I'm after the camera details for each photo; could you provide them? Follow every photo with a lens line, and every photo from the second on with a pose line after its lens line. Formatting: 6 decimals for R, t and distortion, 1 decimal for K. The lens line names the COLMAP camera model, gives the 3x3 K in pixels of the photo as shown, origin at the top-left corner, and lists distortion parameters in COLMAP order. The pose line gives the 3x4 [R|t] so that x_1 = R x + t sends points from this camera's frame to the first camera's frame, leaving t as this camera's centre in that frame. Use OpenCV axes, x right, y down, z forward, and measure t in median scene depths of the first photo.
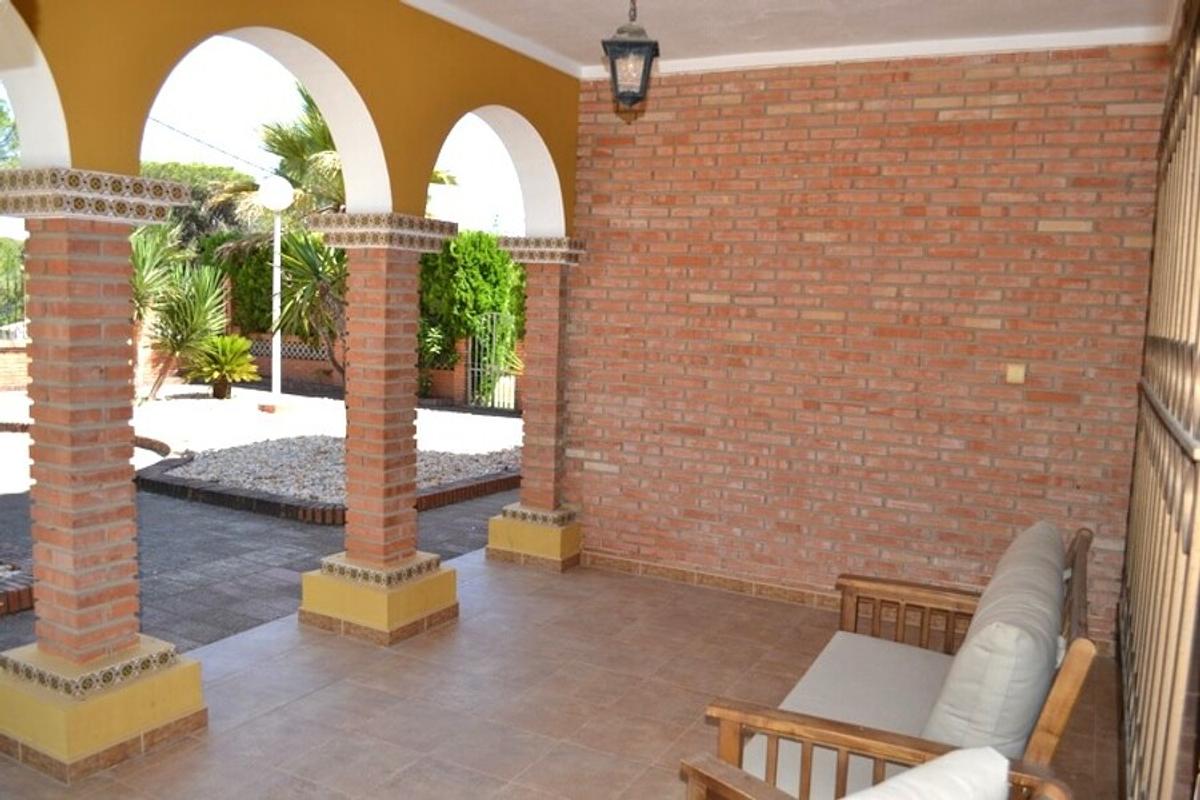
lens RADIAL K [[966.5, 0, 604.3], [0, 966.5, 405.6], [0, 0, 1]] dist [-0.077113, 0.004654]
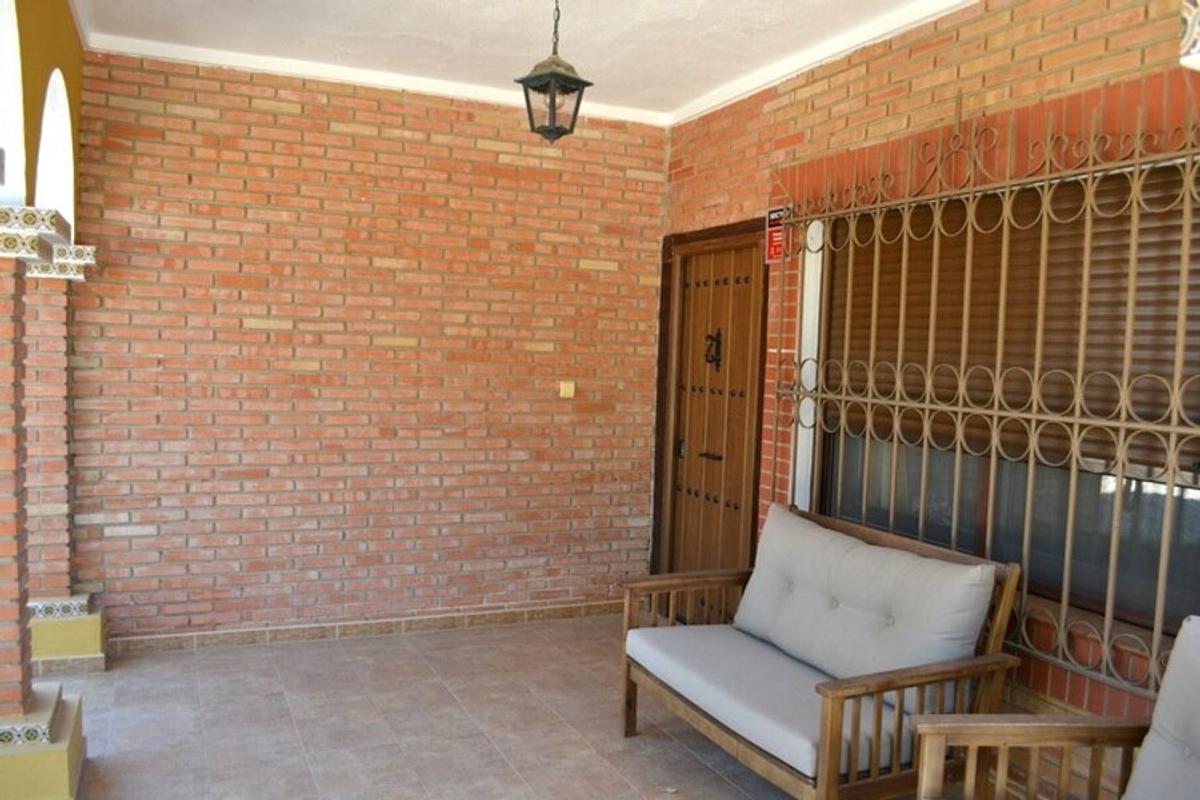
lens RADIAL K [[966.5, 0, 604.3], [0, 966.5, 405.6], [0, 0, 1]] dist [-0.077113, 0.004654]
pose [[0.611693, -0.065056, 0.788416, -0.433265], [0.071732, 0.997069, 0.026619, -0.038608], [-0.787837, 0.040272, 0.614566, 0.219106]]
